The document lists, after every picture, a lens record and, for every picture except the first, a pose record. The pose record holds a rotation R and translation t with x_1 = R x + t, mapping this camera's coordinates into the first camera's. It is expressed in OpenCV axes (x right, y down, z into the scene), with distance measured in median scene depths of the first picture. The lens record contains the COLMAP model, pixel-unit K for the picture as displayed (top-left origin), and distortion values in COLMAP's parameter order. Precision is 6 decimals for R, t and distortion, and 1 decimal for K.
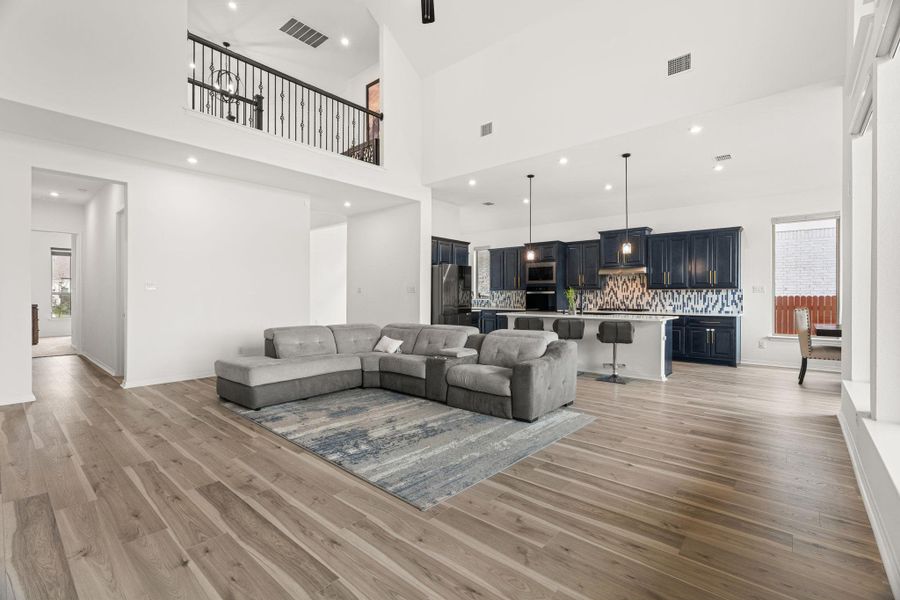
lens RADIAL K [[402.7, 0, 446.0], [0, 402.7, 297.0], [0, 0, 1]] dist [-0.004846, -0.000182]
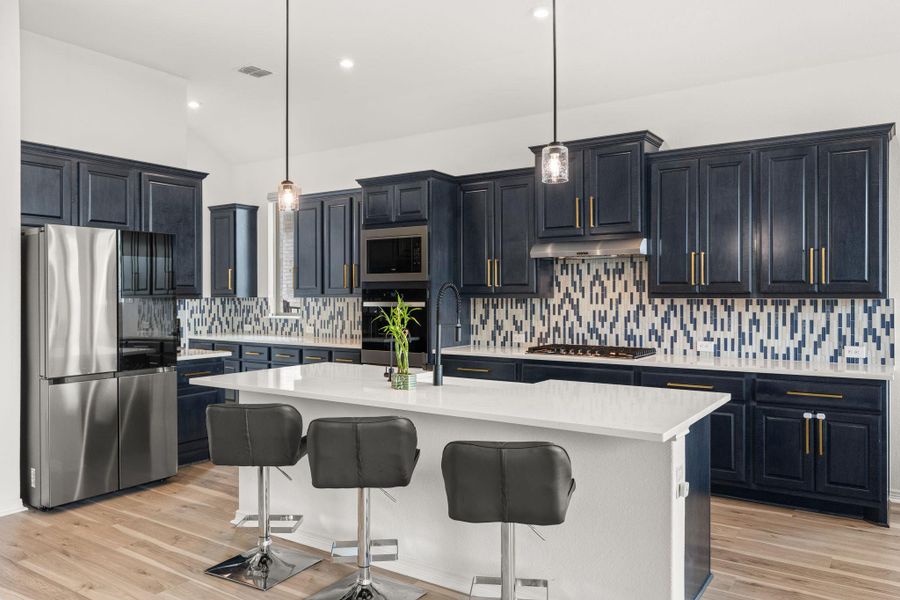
lens RADIAL K [[660.2, 0, 450.0], [0, 660.2, 300.0], [0, 0, 1]] dist [0.002566, 0.000179]
pose [[0.991873, -0.008588, 0.126943, 0.237248], [0.007210, 0.999910, 0.011313, -0.025341], [-0.127029, -0.010306, 0.991845, 0.411520]]
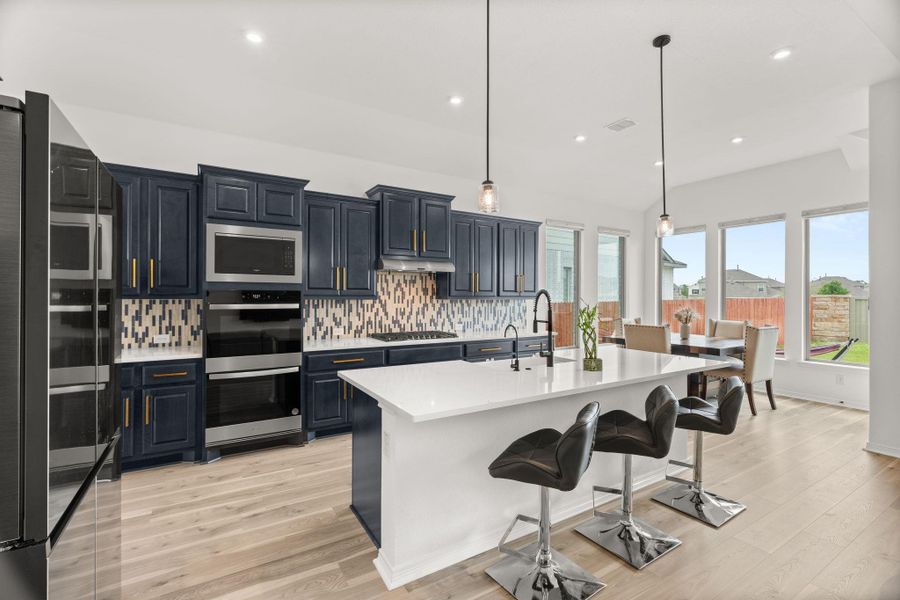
lens RADIAL K [[402.7, 0, 446.0], [0, 402.7, 297.0], [0, 0, 1]] dist [-0.004846, -0.000182]
pose [[0.303454, -0.005079, 0.952833, -0.080851], [-0.003279, 0.999974, 0.006375, -0.026134], [-0.952841, -0.005059, 0.303429, 0.817928]]
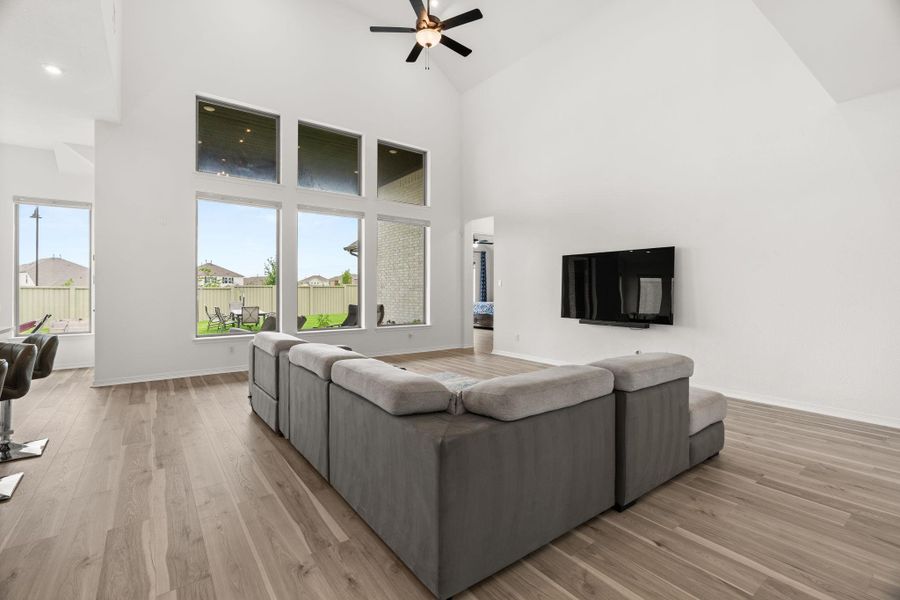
lens RADIAL K [[402.7, 0, 446.0], [0, 402.7, 297.0], [0, 0, 1]] dist [-0.004846, -0.000182]
pose [[-0.977614, -0.005958, 0.210320, -0.165162], [-0.001994, 0.999816, 0.019052, -0.002378], [-0.210395, 0.018206, -0.977447, 0.988193]]
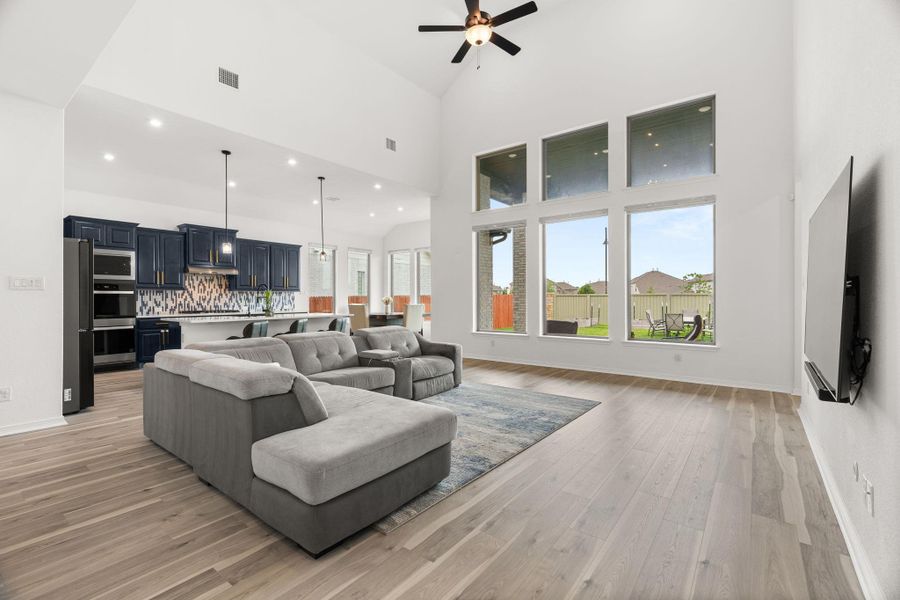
lens RADIAL K [[402.7, 0, 446.0], [0, 402.7, 297.0], [0, 0, 1]] dist [-0.004846, -0.000182]
pose [[-0.062366, -0.000204, 0.998053, -0.559617], [0.004434, 0.999990, 0.000481, -0.000826], [-0.998043, 0.004456, -0.062365, 0.525143]]
